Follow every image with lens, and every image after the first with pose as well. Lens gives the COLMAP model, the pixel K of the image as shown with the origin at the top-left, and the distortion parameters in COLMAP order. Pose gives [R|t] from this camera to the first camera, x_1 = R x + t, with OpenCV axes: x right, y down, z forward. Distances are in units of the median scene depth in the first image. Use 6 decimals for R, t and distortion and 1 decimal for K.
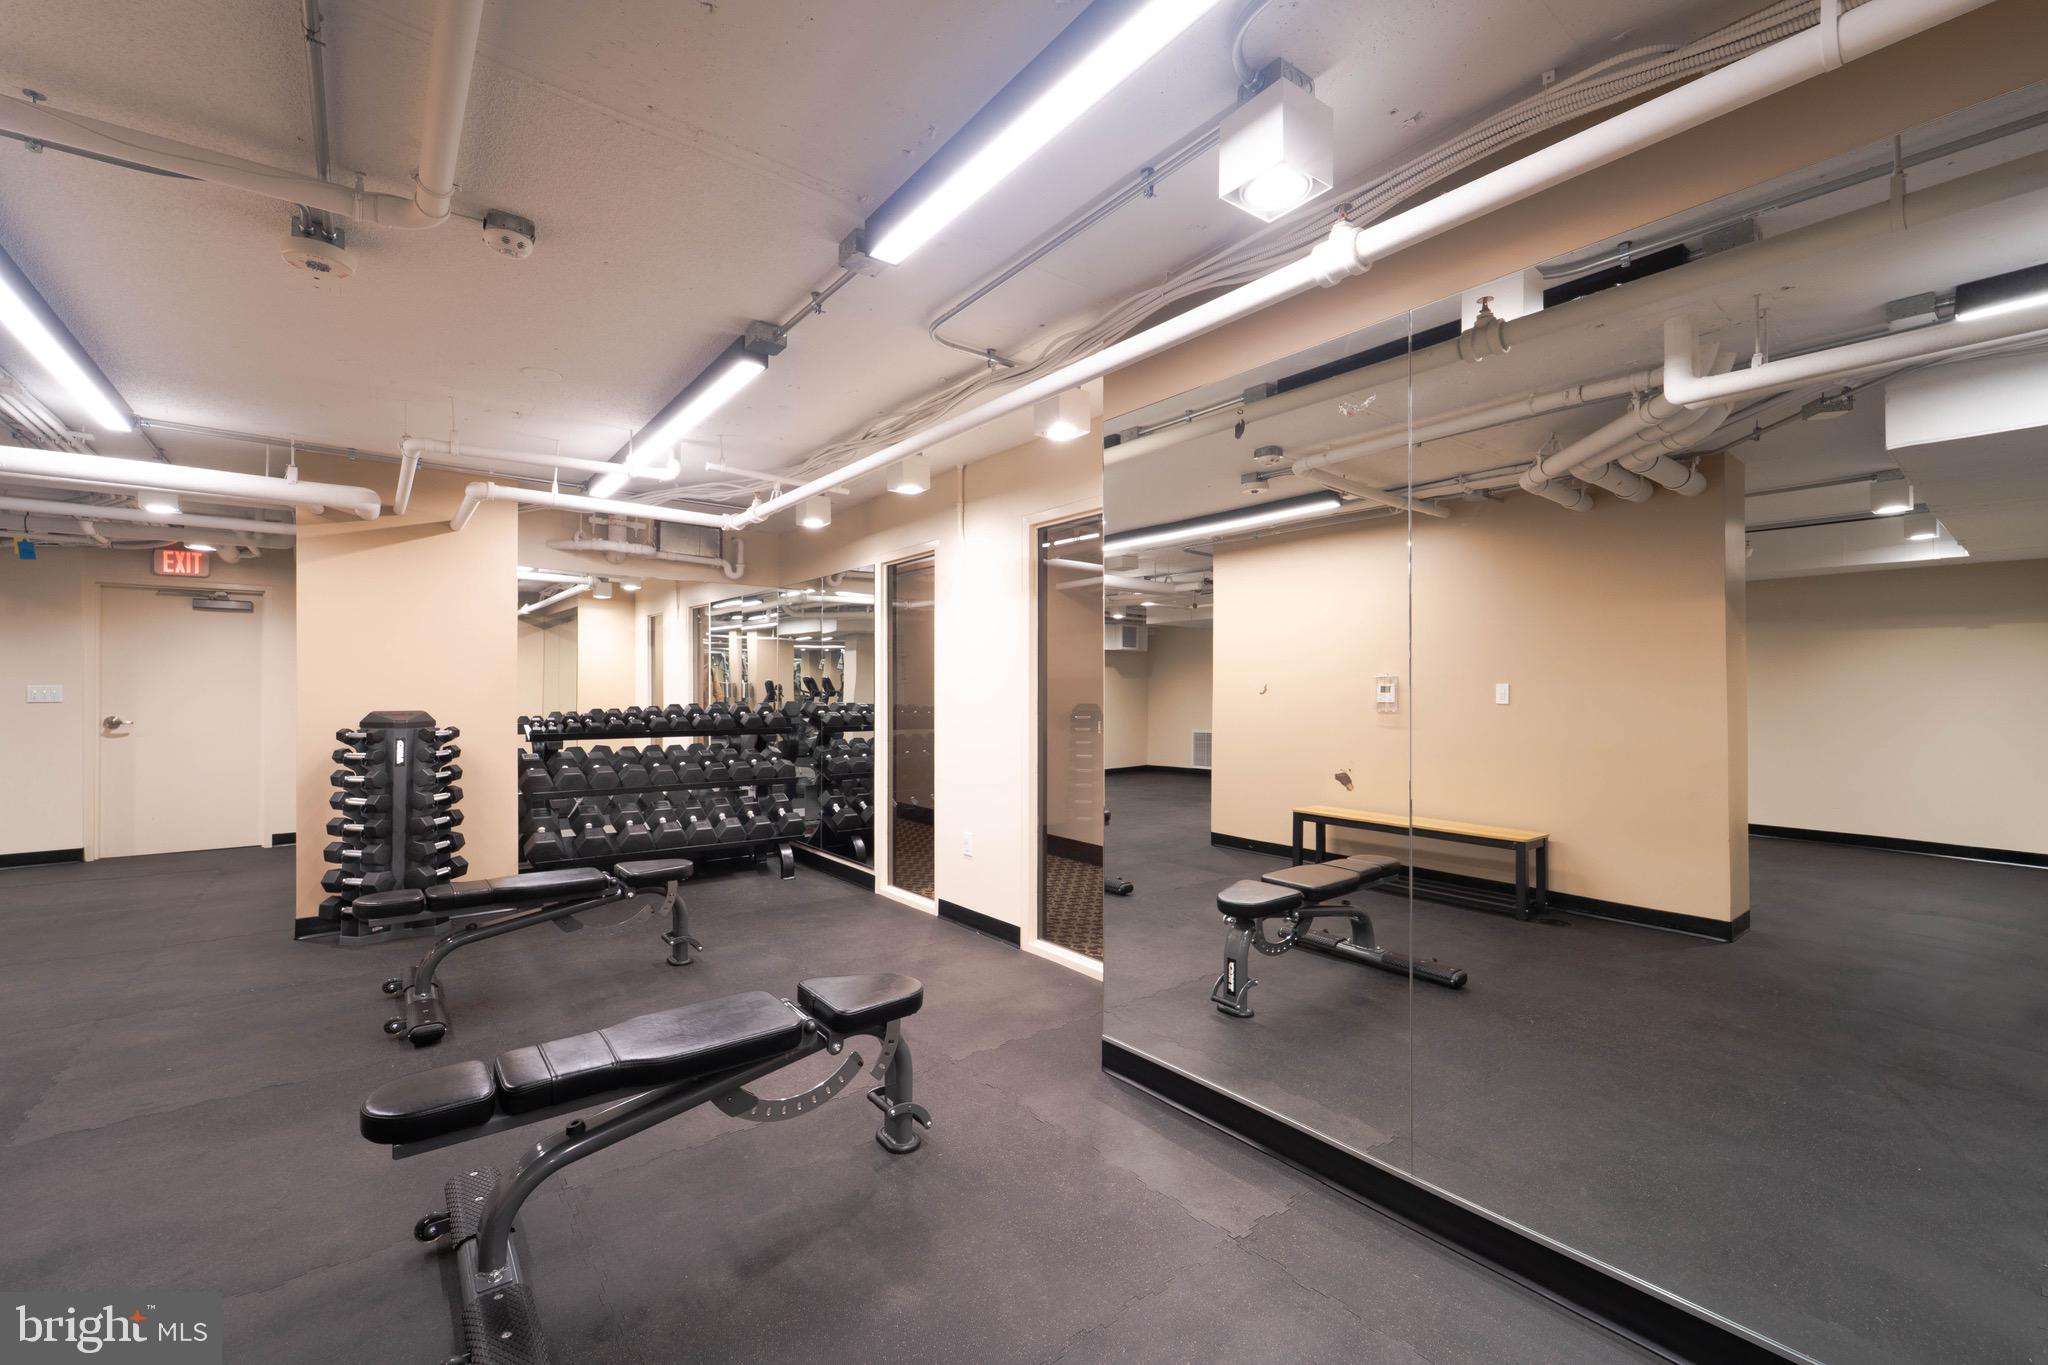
lens RADIAL K [[836.9, 0, 1018.9], [0, 836.9, 681.8], [0, 0, 1]] dist [0.000577, -0.000862]
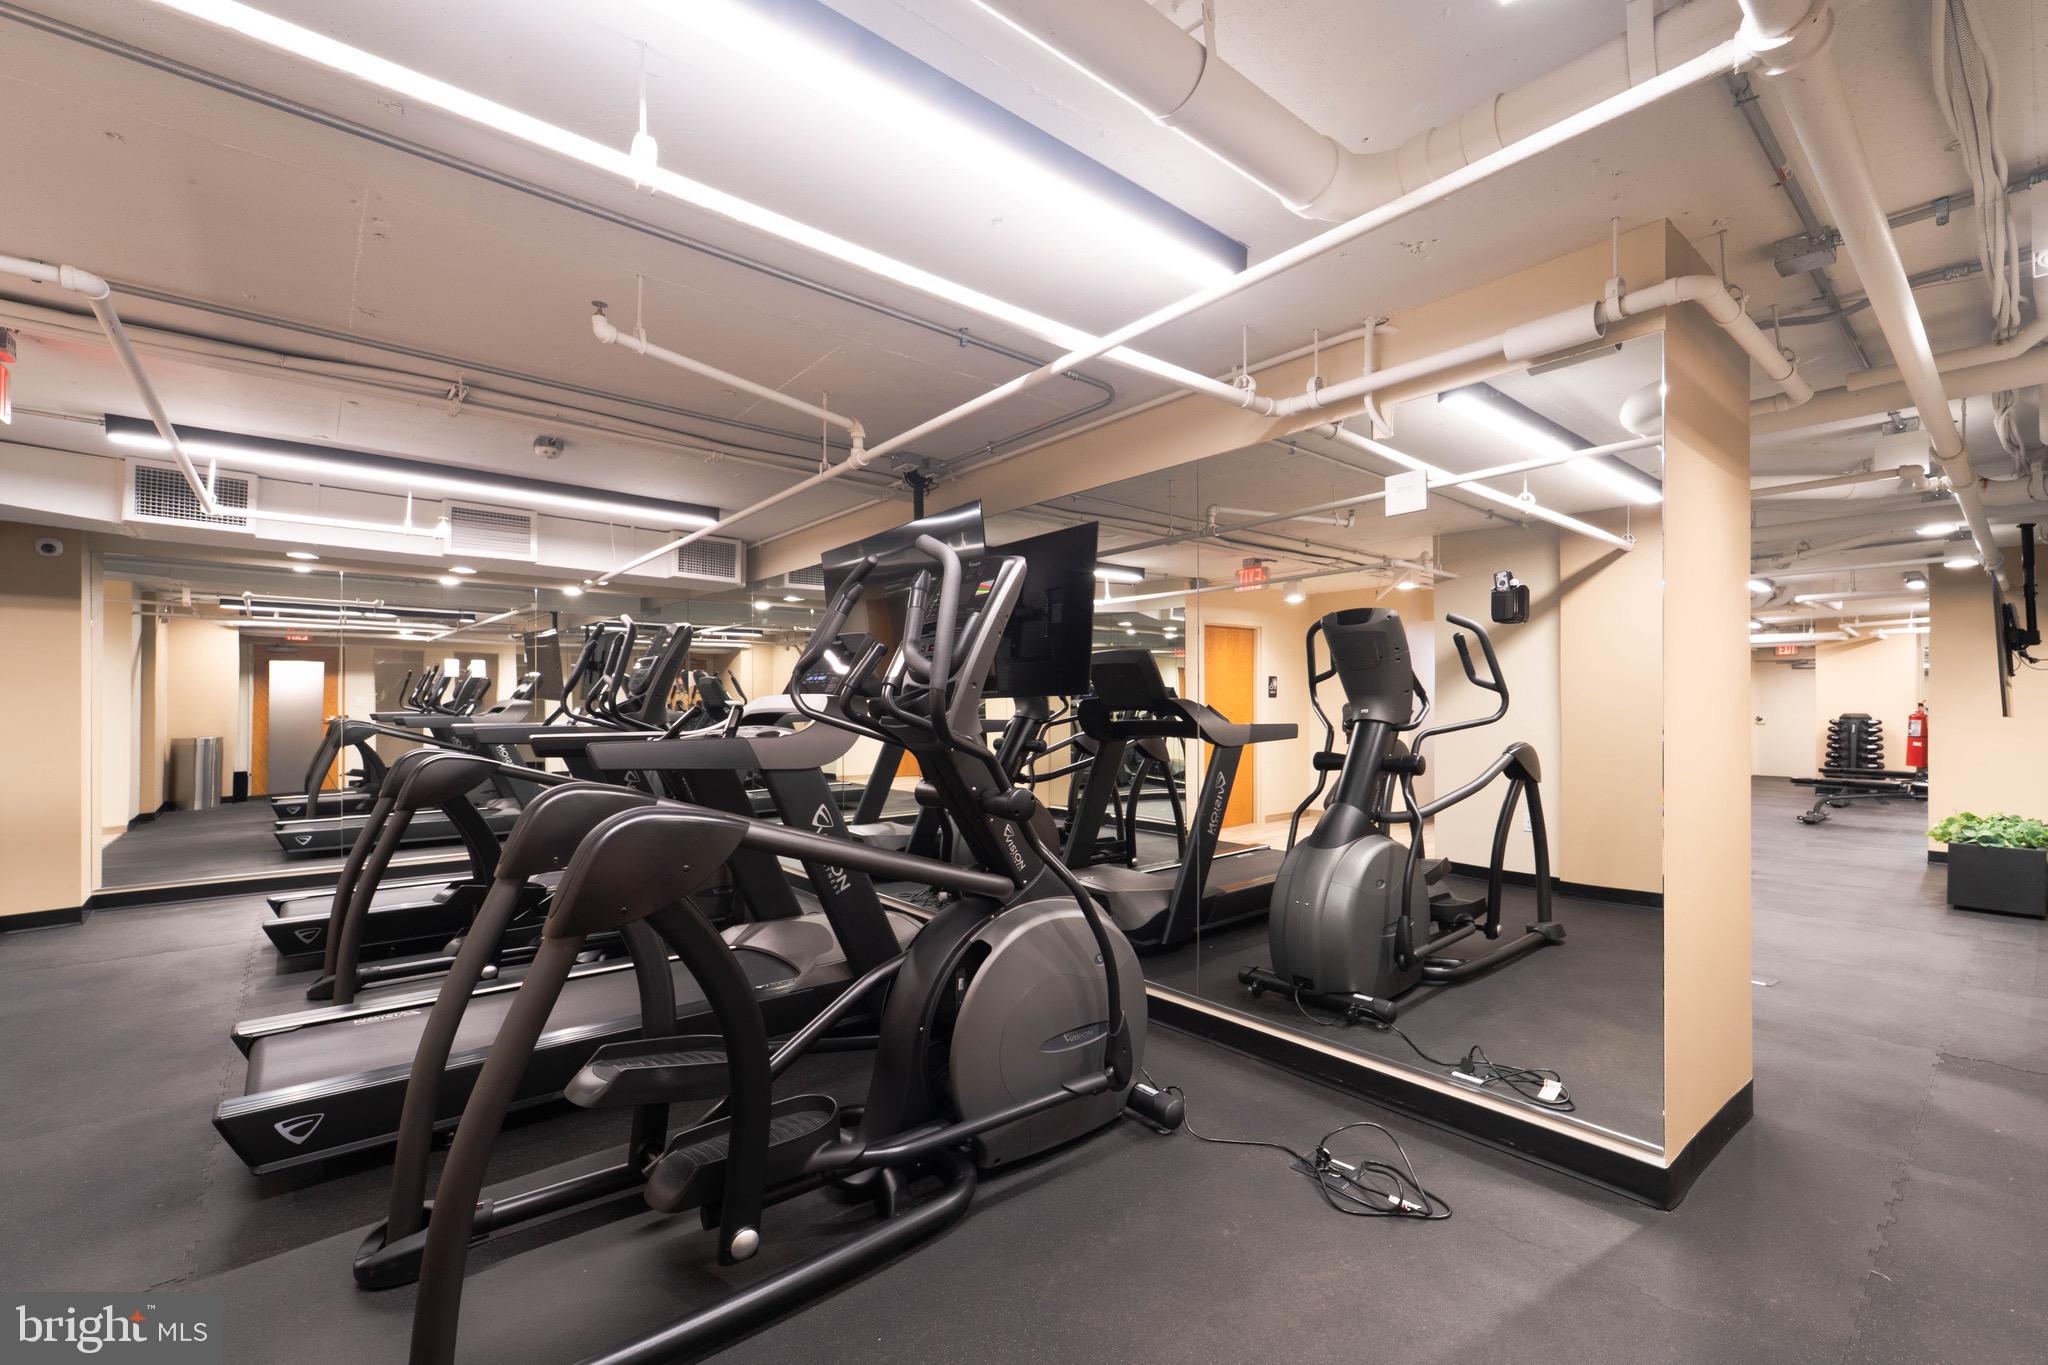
lens RADIAL K [[836.9, 0, 1017.1], [0, 836.9, 693.0], [0, 0, 1]] dist [0.000577, -0.000862]
pose [[0.010857, -0.013104, -0.999855, 1.856364], [0.006993, 0.999891, -0.013029, -0.013701], [0.999917, -0.006851, 0.010948, -1.657933]]
